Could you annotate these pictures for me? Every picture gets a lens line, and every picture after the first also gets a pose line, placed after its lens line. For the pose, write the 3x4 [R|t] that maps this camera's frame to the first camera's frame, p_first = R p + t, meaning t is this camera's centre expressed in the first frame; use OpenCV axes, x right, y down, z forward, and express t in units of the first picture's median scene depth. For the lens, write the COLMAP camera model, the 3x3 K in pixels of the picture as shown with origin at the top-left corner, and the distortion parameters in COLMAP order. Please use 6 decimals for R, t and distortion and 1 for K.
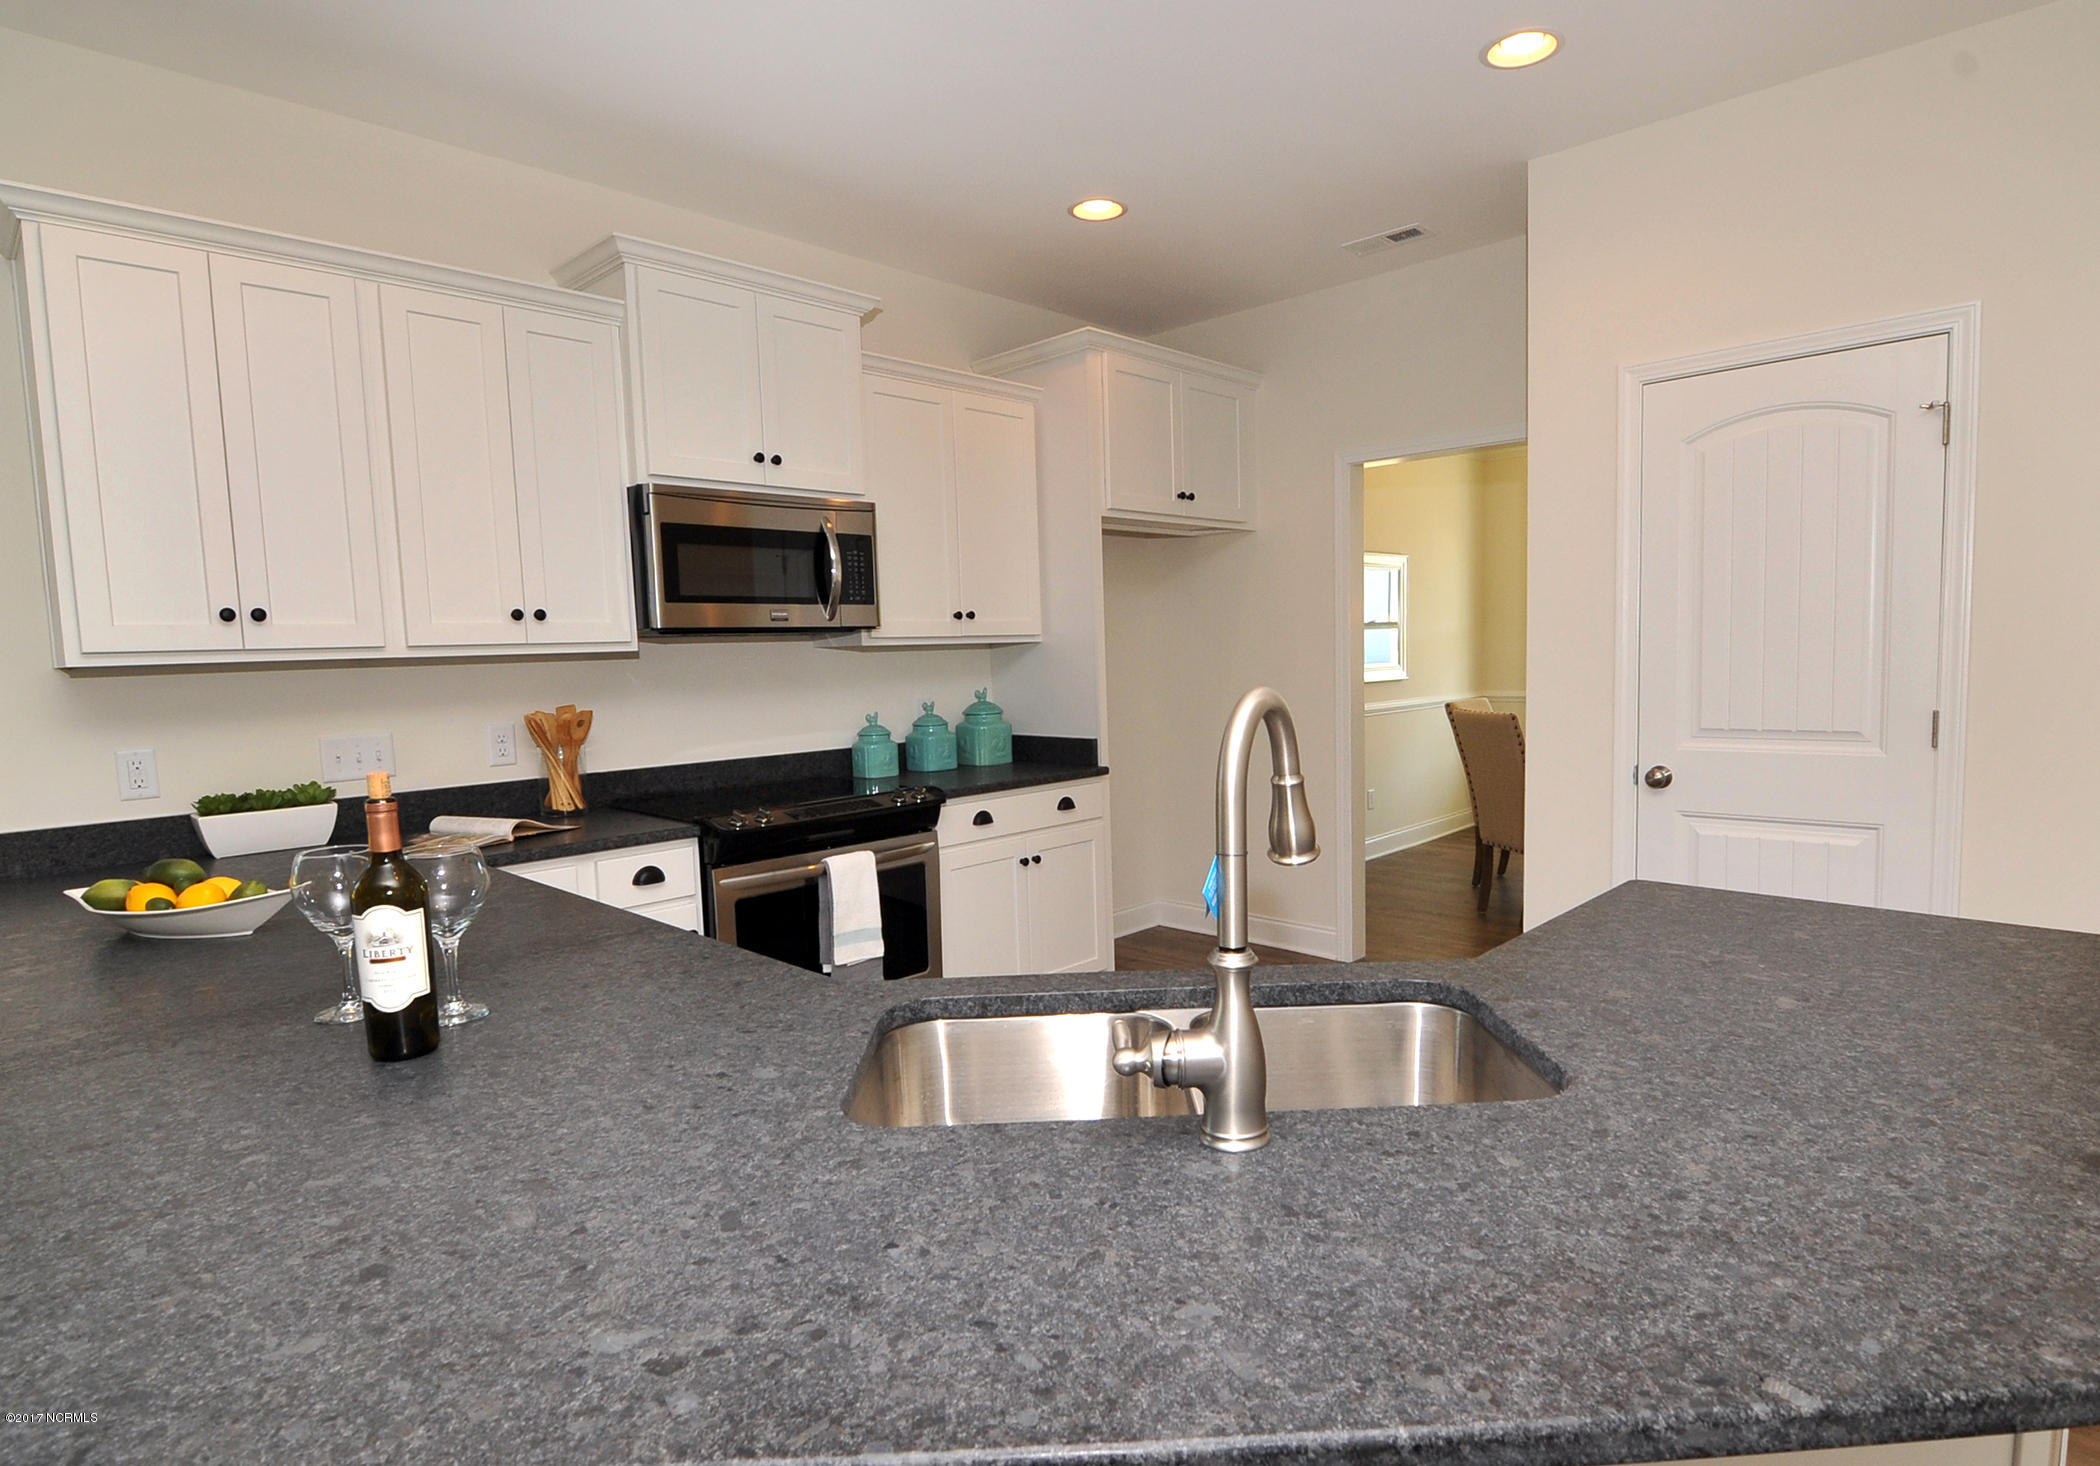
lens RADIAL K [[1113.8, 0, 1081.3], [0, 1113.8, 740.2], [0, 0, 1]] dist [0.000999, 0.000087]
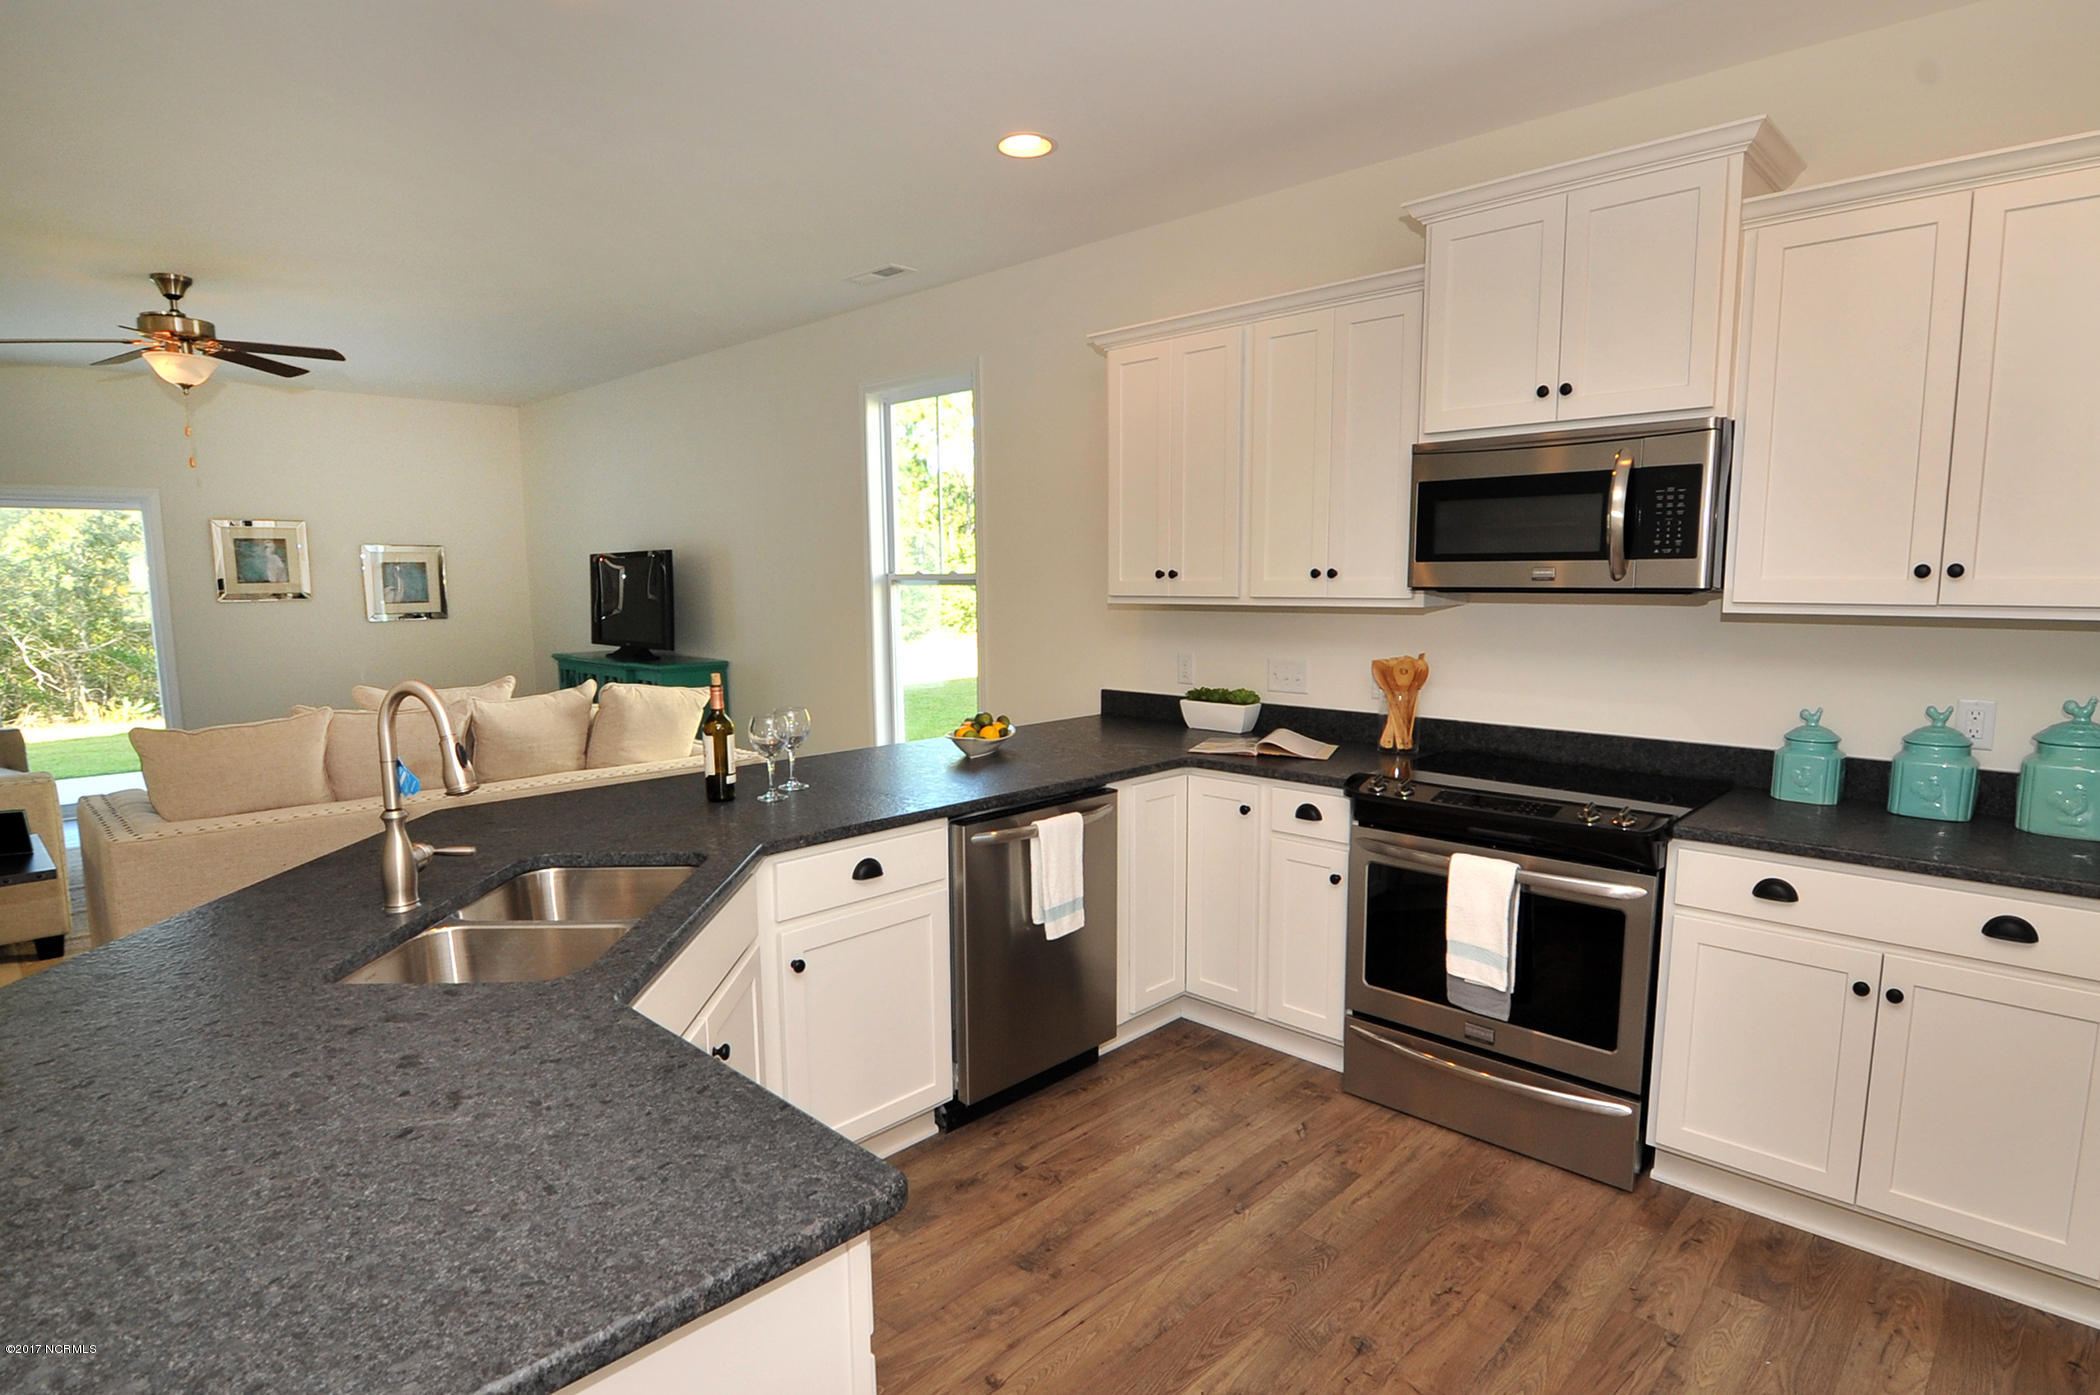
lens RADIAL K [[1117.6, 0, 1039.3], [0, 1117.6, 709.9], [0, 0, 1]] dist [-0.004030, -0.001459]
pose [[-0.023022, 0.153216, -0.987925, 0.584035], [-0.073478, 0.985254, 0.154514, -0.109537], [0.997031, 0.076148, -0.011424, 0.608677]]
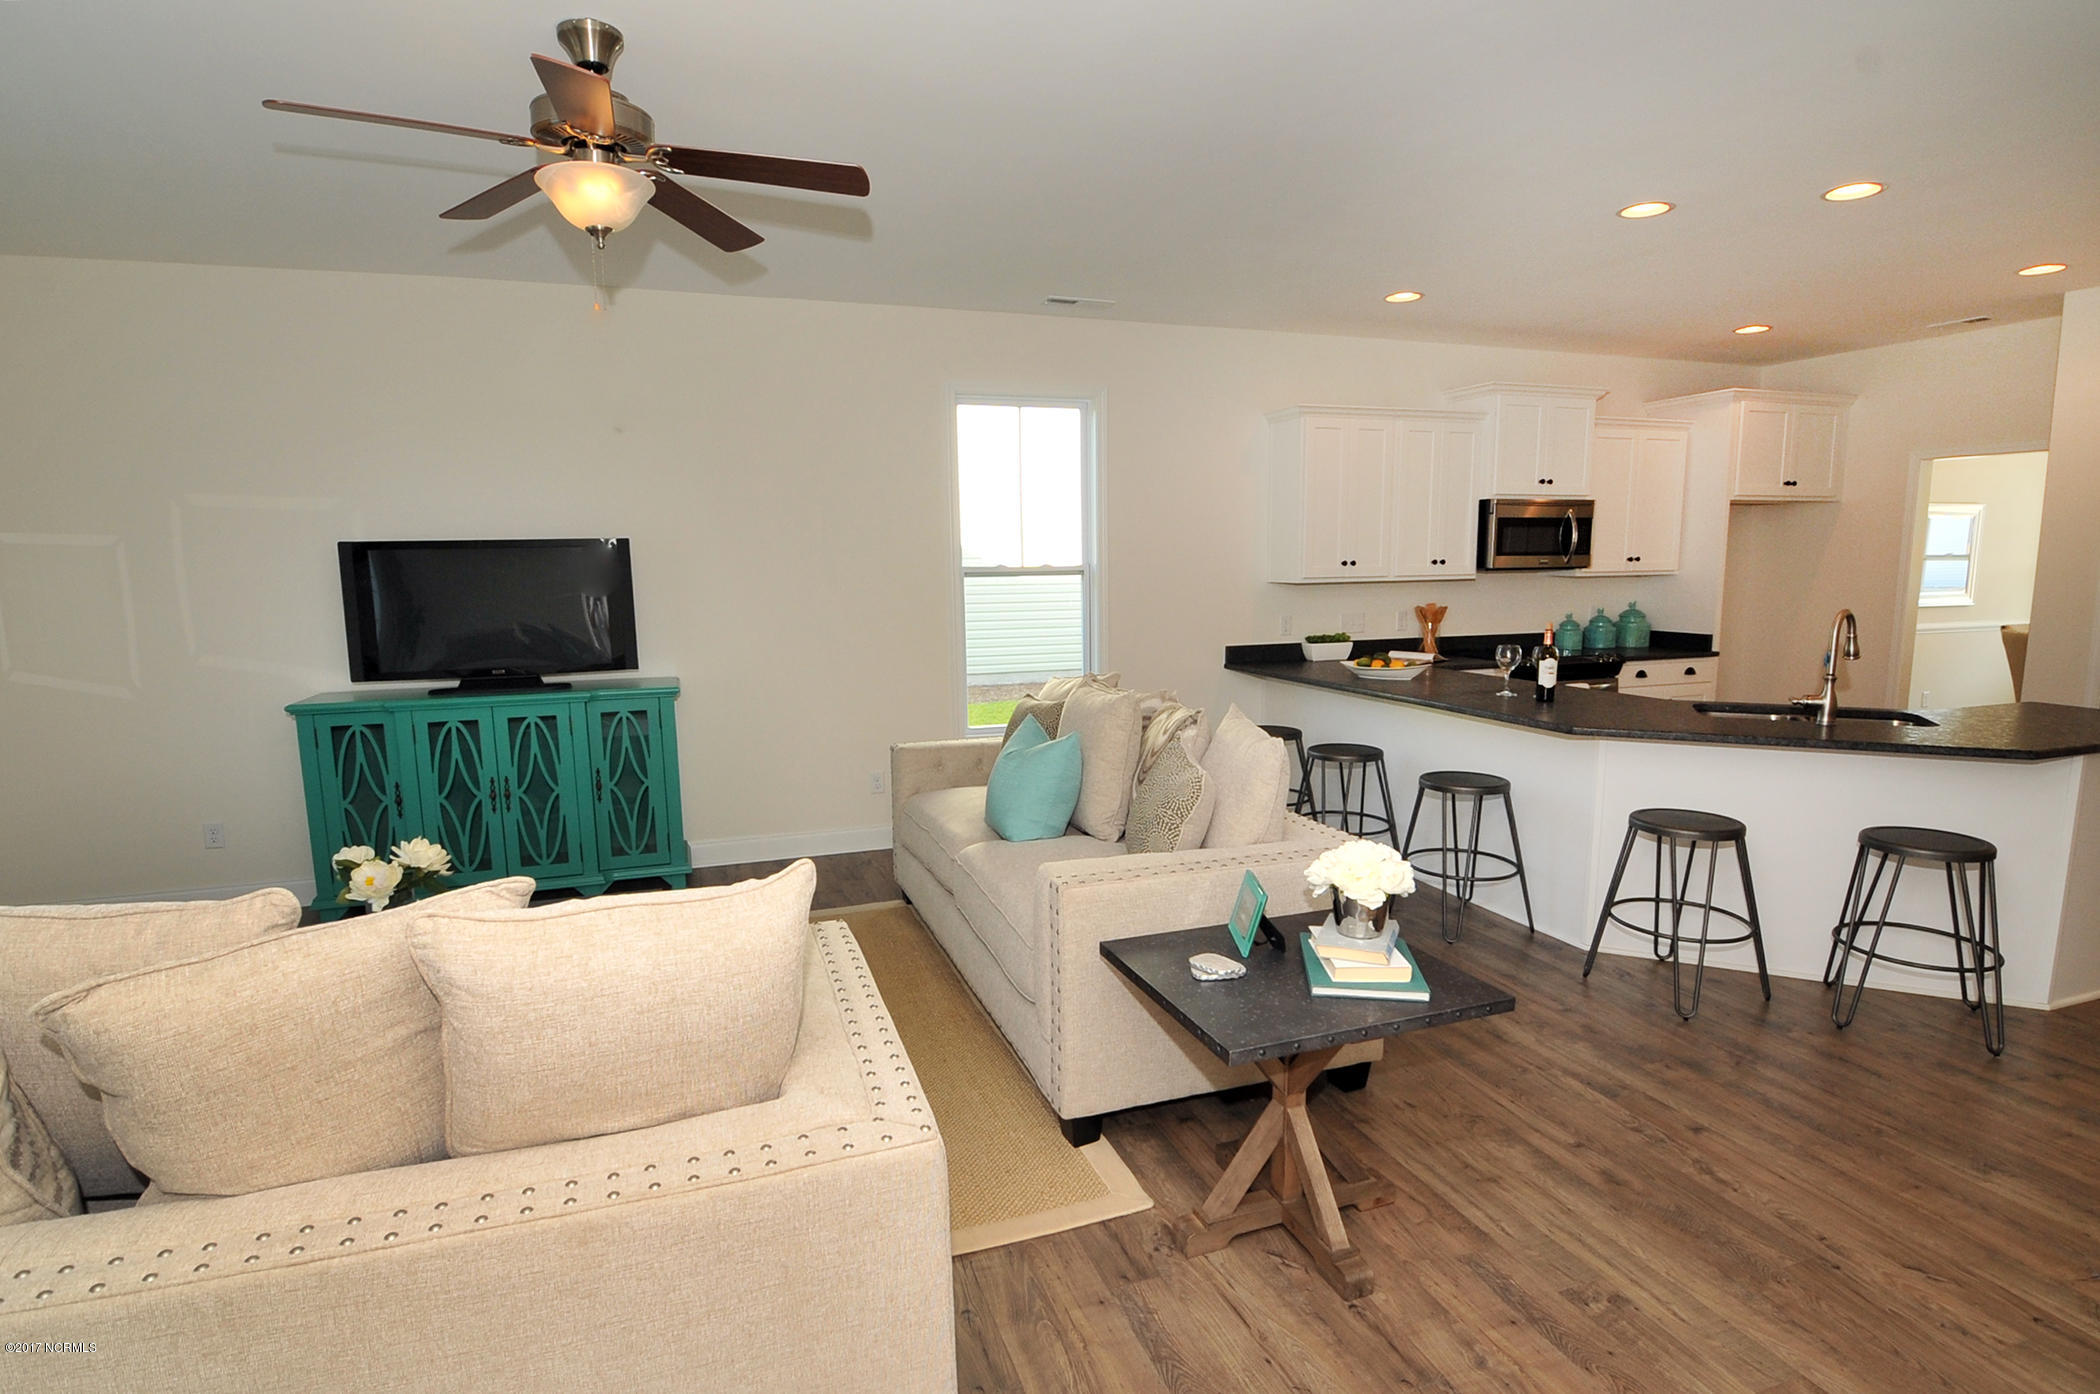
lens RADIAL K [[1059.9, 0, 1053.4], [0, 1059.9, 703.7], [0, 0, 1]] dist [-0.002134, -0.000843]
pose [[0.892892, 0.082041, -0.442734, -0.186484], [-0.053287, 0.995604, 0.077022, 0.038359], [0.447107, -0.045181, 0.893339, -1.024589]]
